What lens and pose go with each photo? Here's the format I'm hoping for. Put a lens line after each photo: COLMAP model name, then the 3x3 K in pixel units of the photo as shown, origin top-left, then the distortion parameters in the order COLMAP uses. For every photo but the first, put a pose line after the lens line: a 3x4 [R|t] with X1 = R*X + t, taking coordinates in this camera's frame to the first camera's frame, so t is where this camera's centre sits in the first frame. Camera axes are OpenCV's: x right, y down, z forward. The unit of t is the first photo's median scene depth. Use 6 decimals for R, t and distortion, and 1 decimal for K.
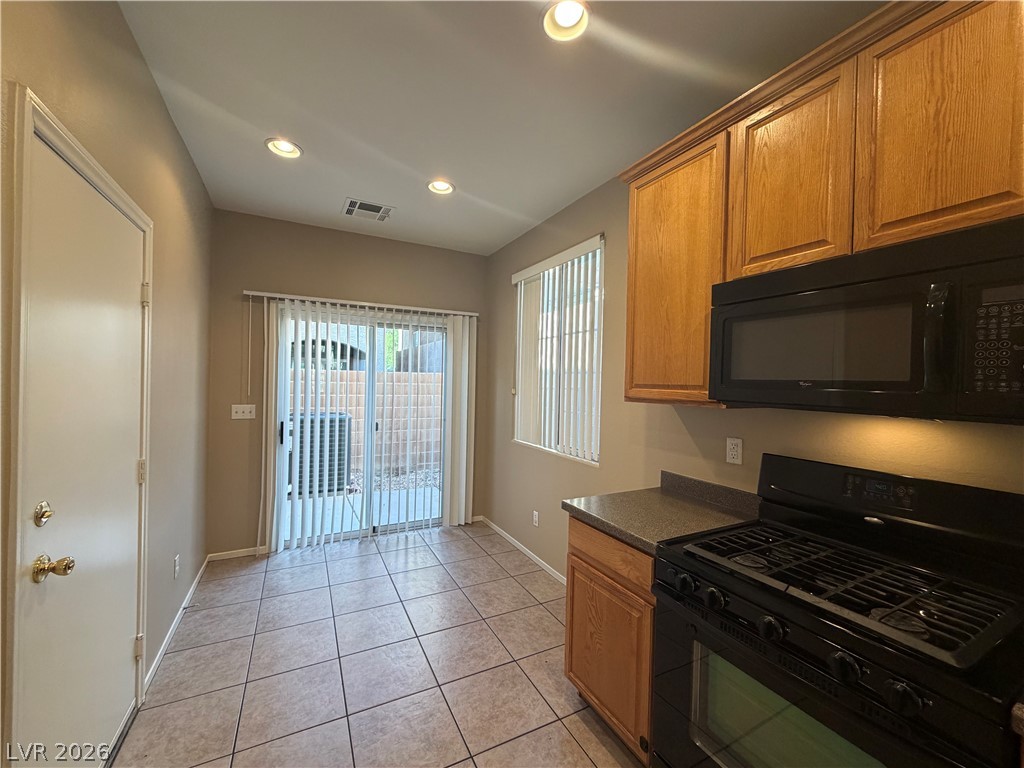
lens RADIAL K [[403.2, 0, 512.0], [0, 403.2, 384.0], [0, 0, 1]] dist [0.000194, 0.000013]
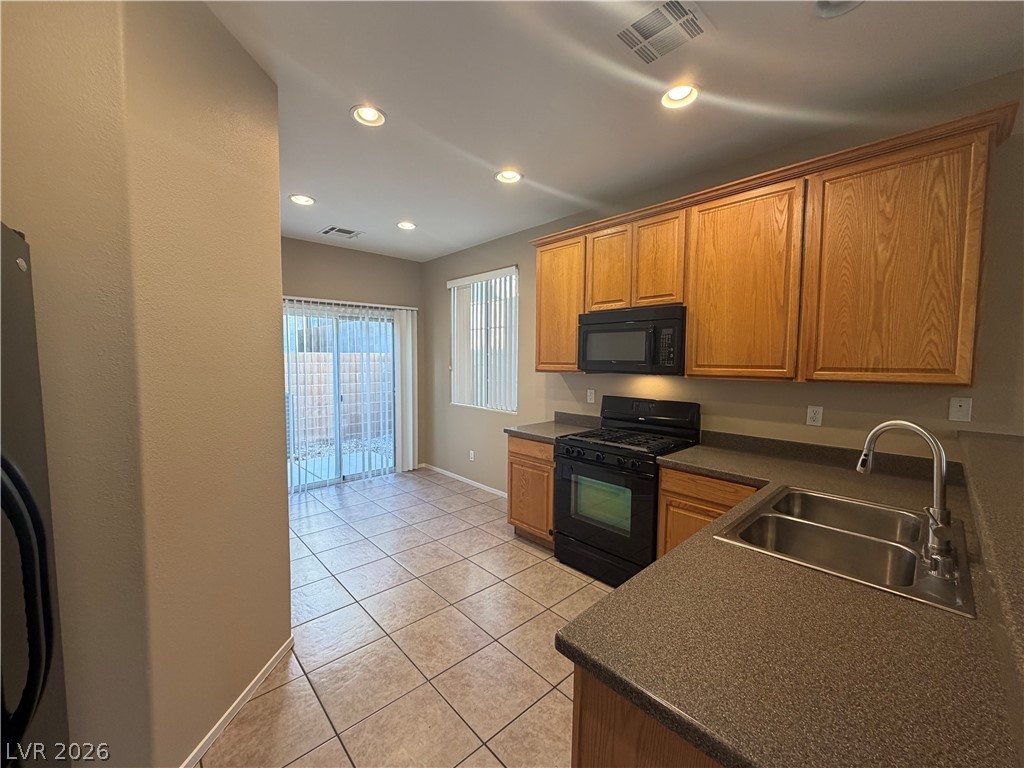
lens RADIAL K [[403.2, 0, 512.0], [0, 403.2, 384.0], [0, 0, 1]] dist [0.000194, 0.000013]
pose [[0.963606, -0.034603, 0.265076, -0.263739], [0.018084, 0.997753, 0.064509, -0.018958], [-0.266713, -0.057368, 0.962067, -0.615322]]
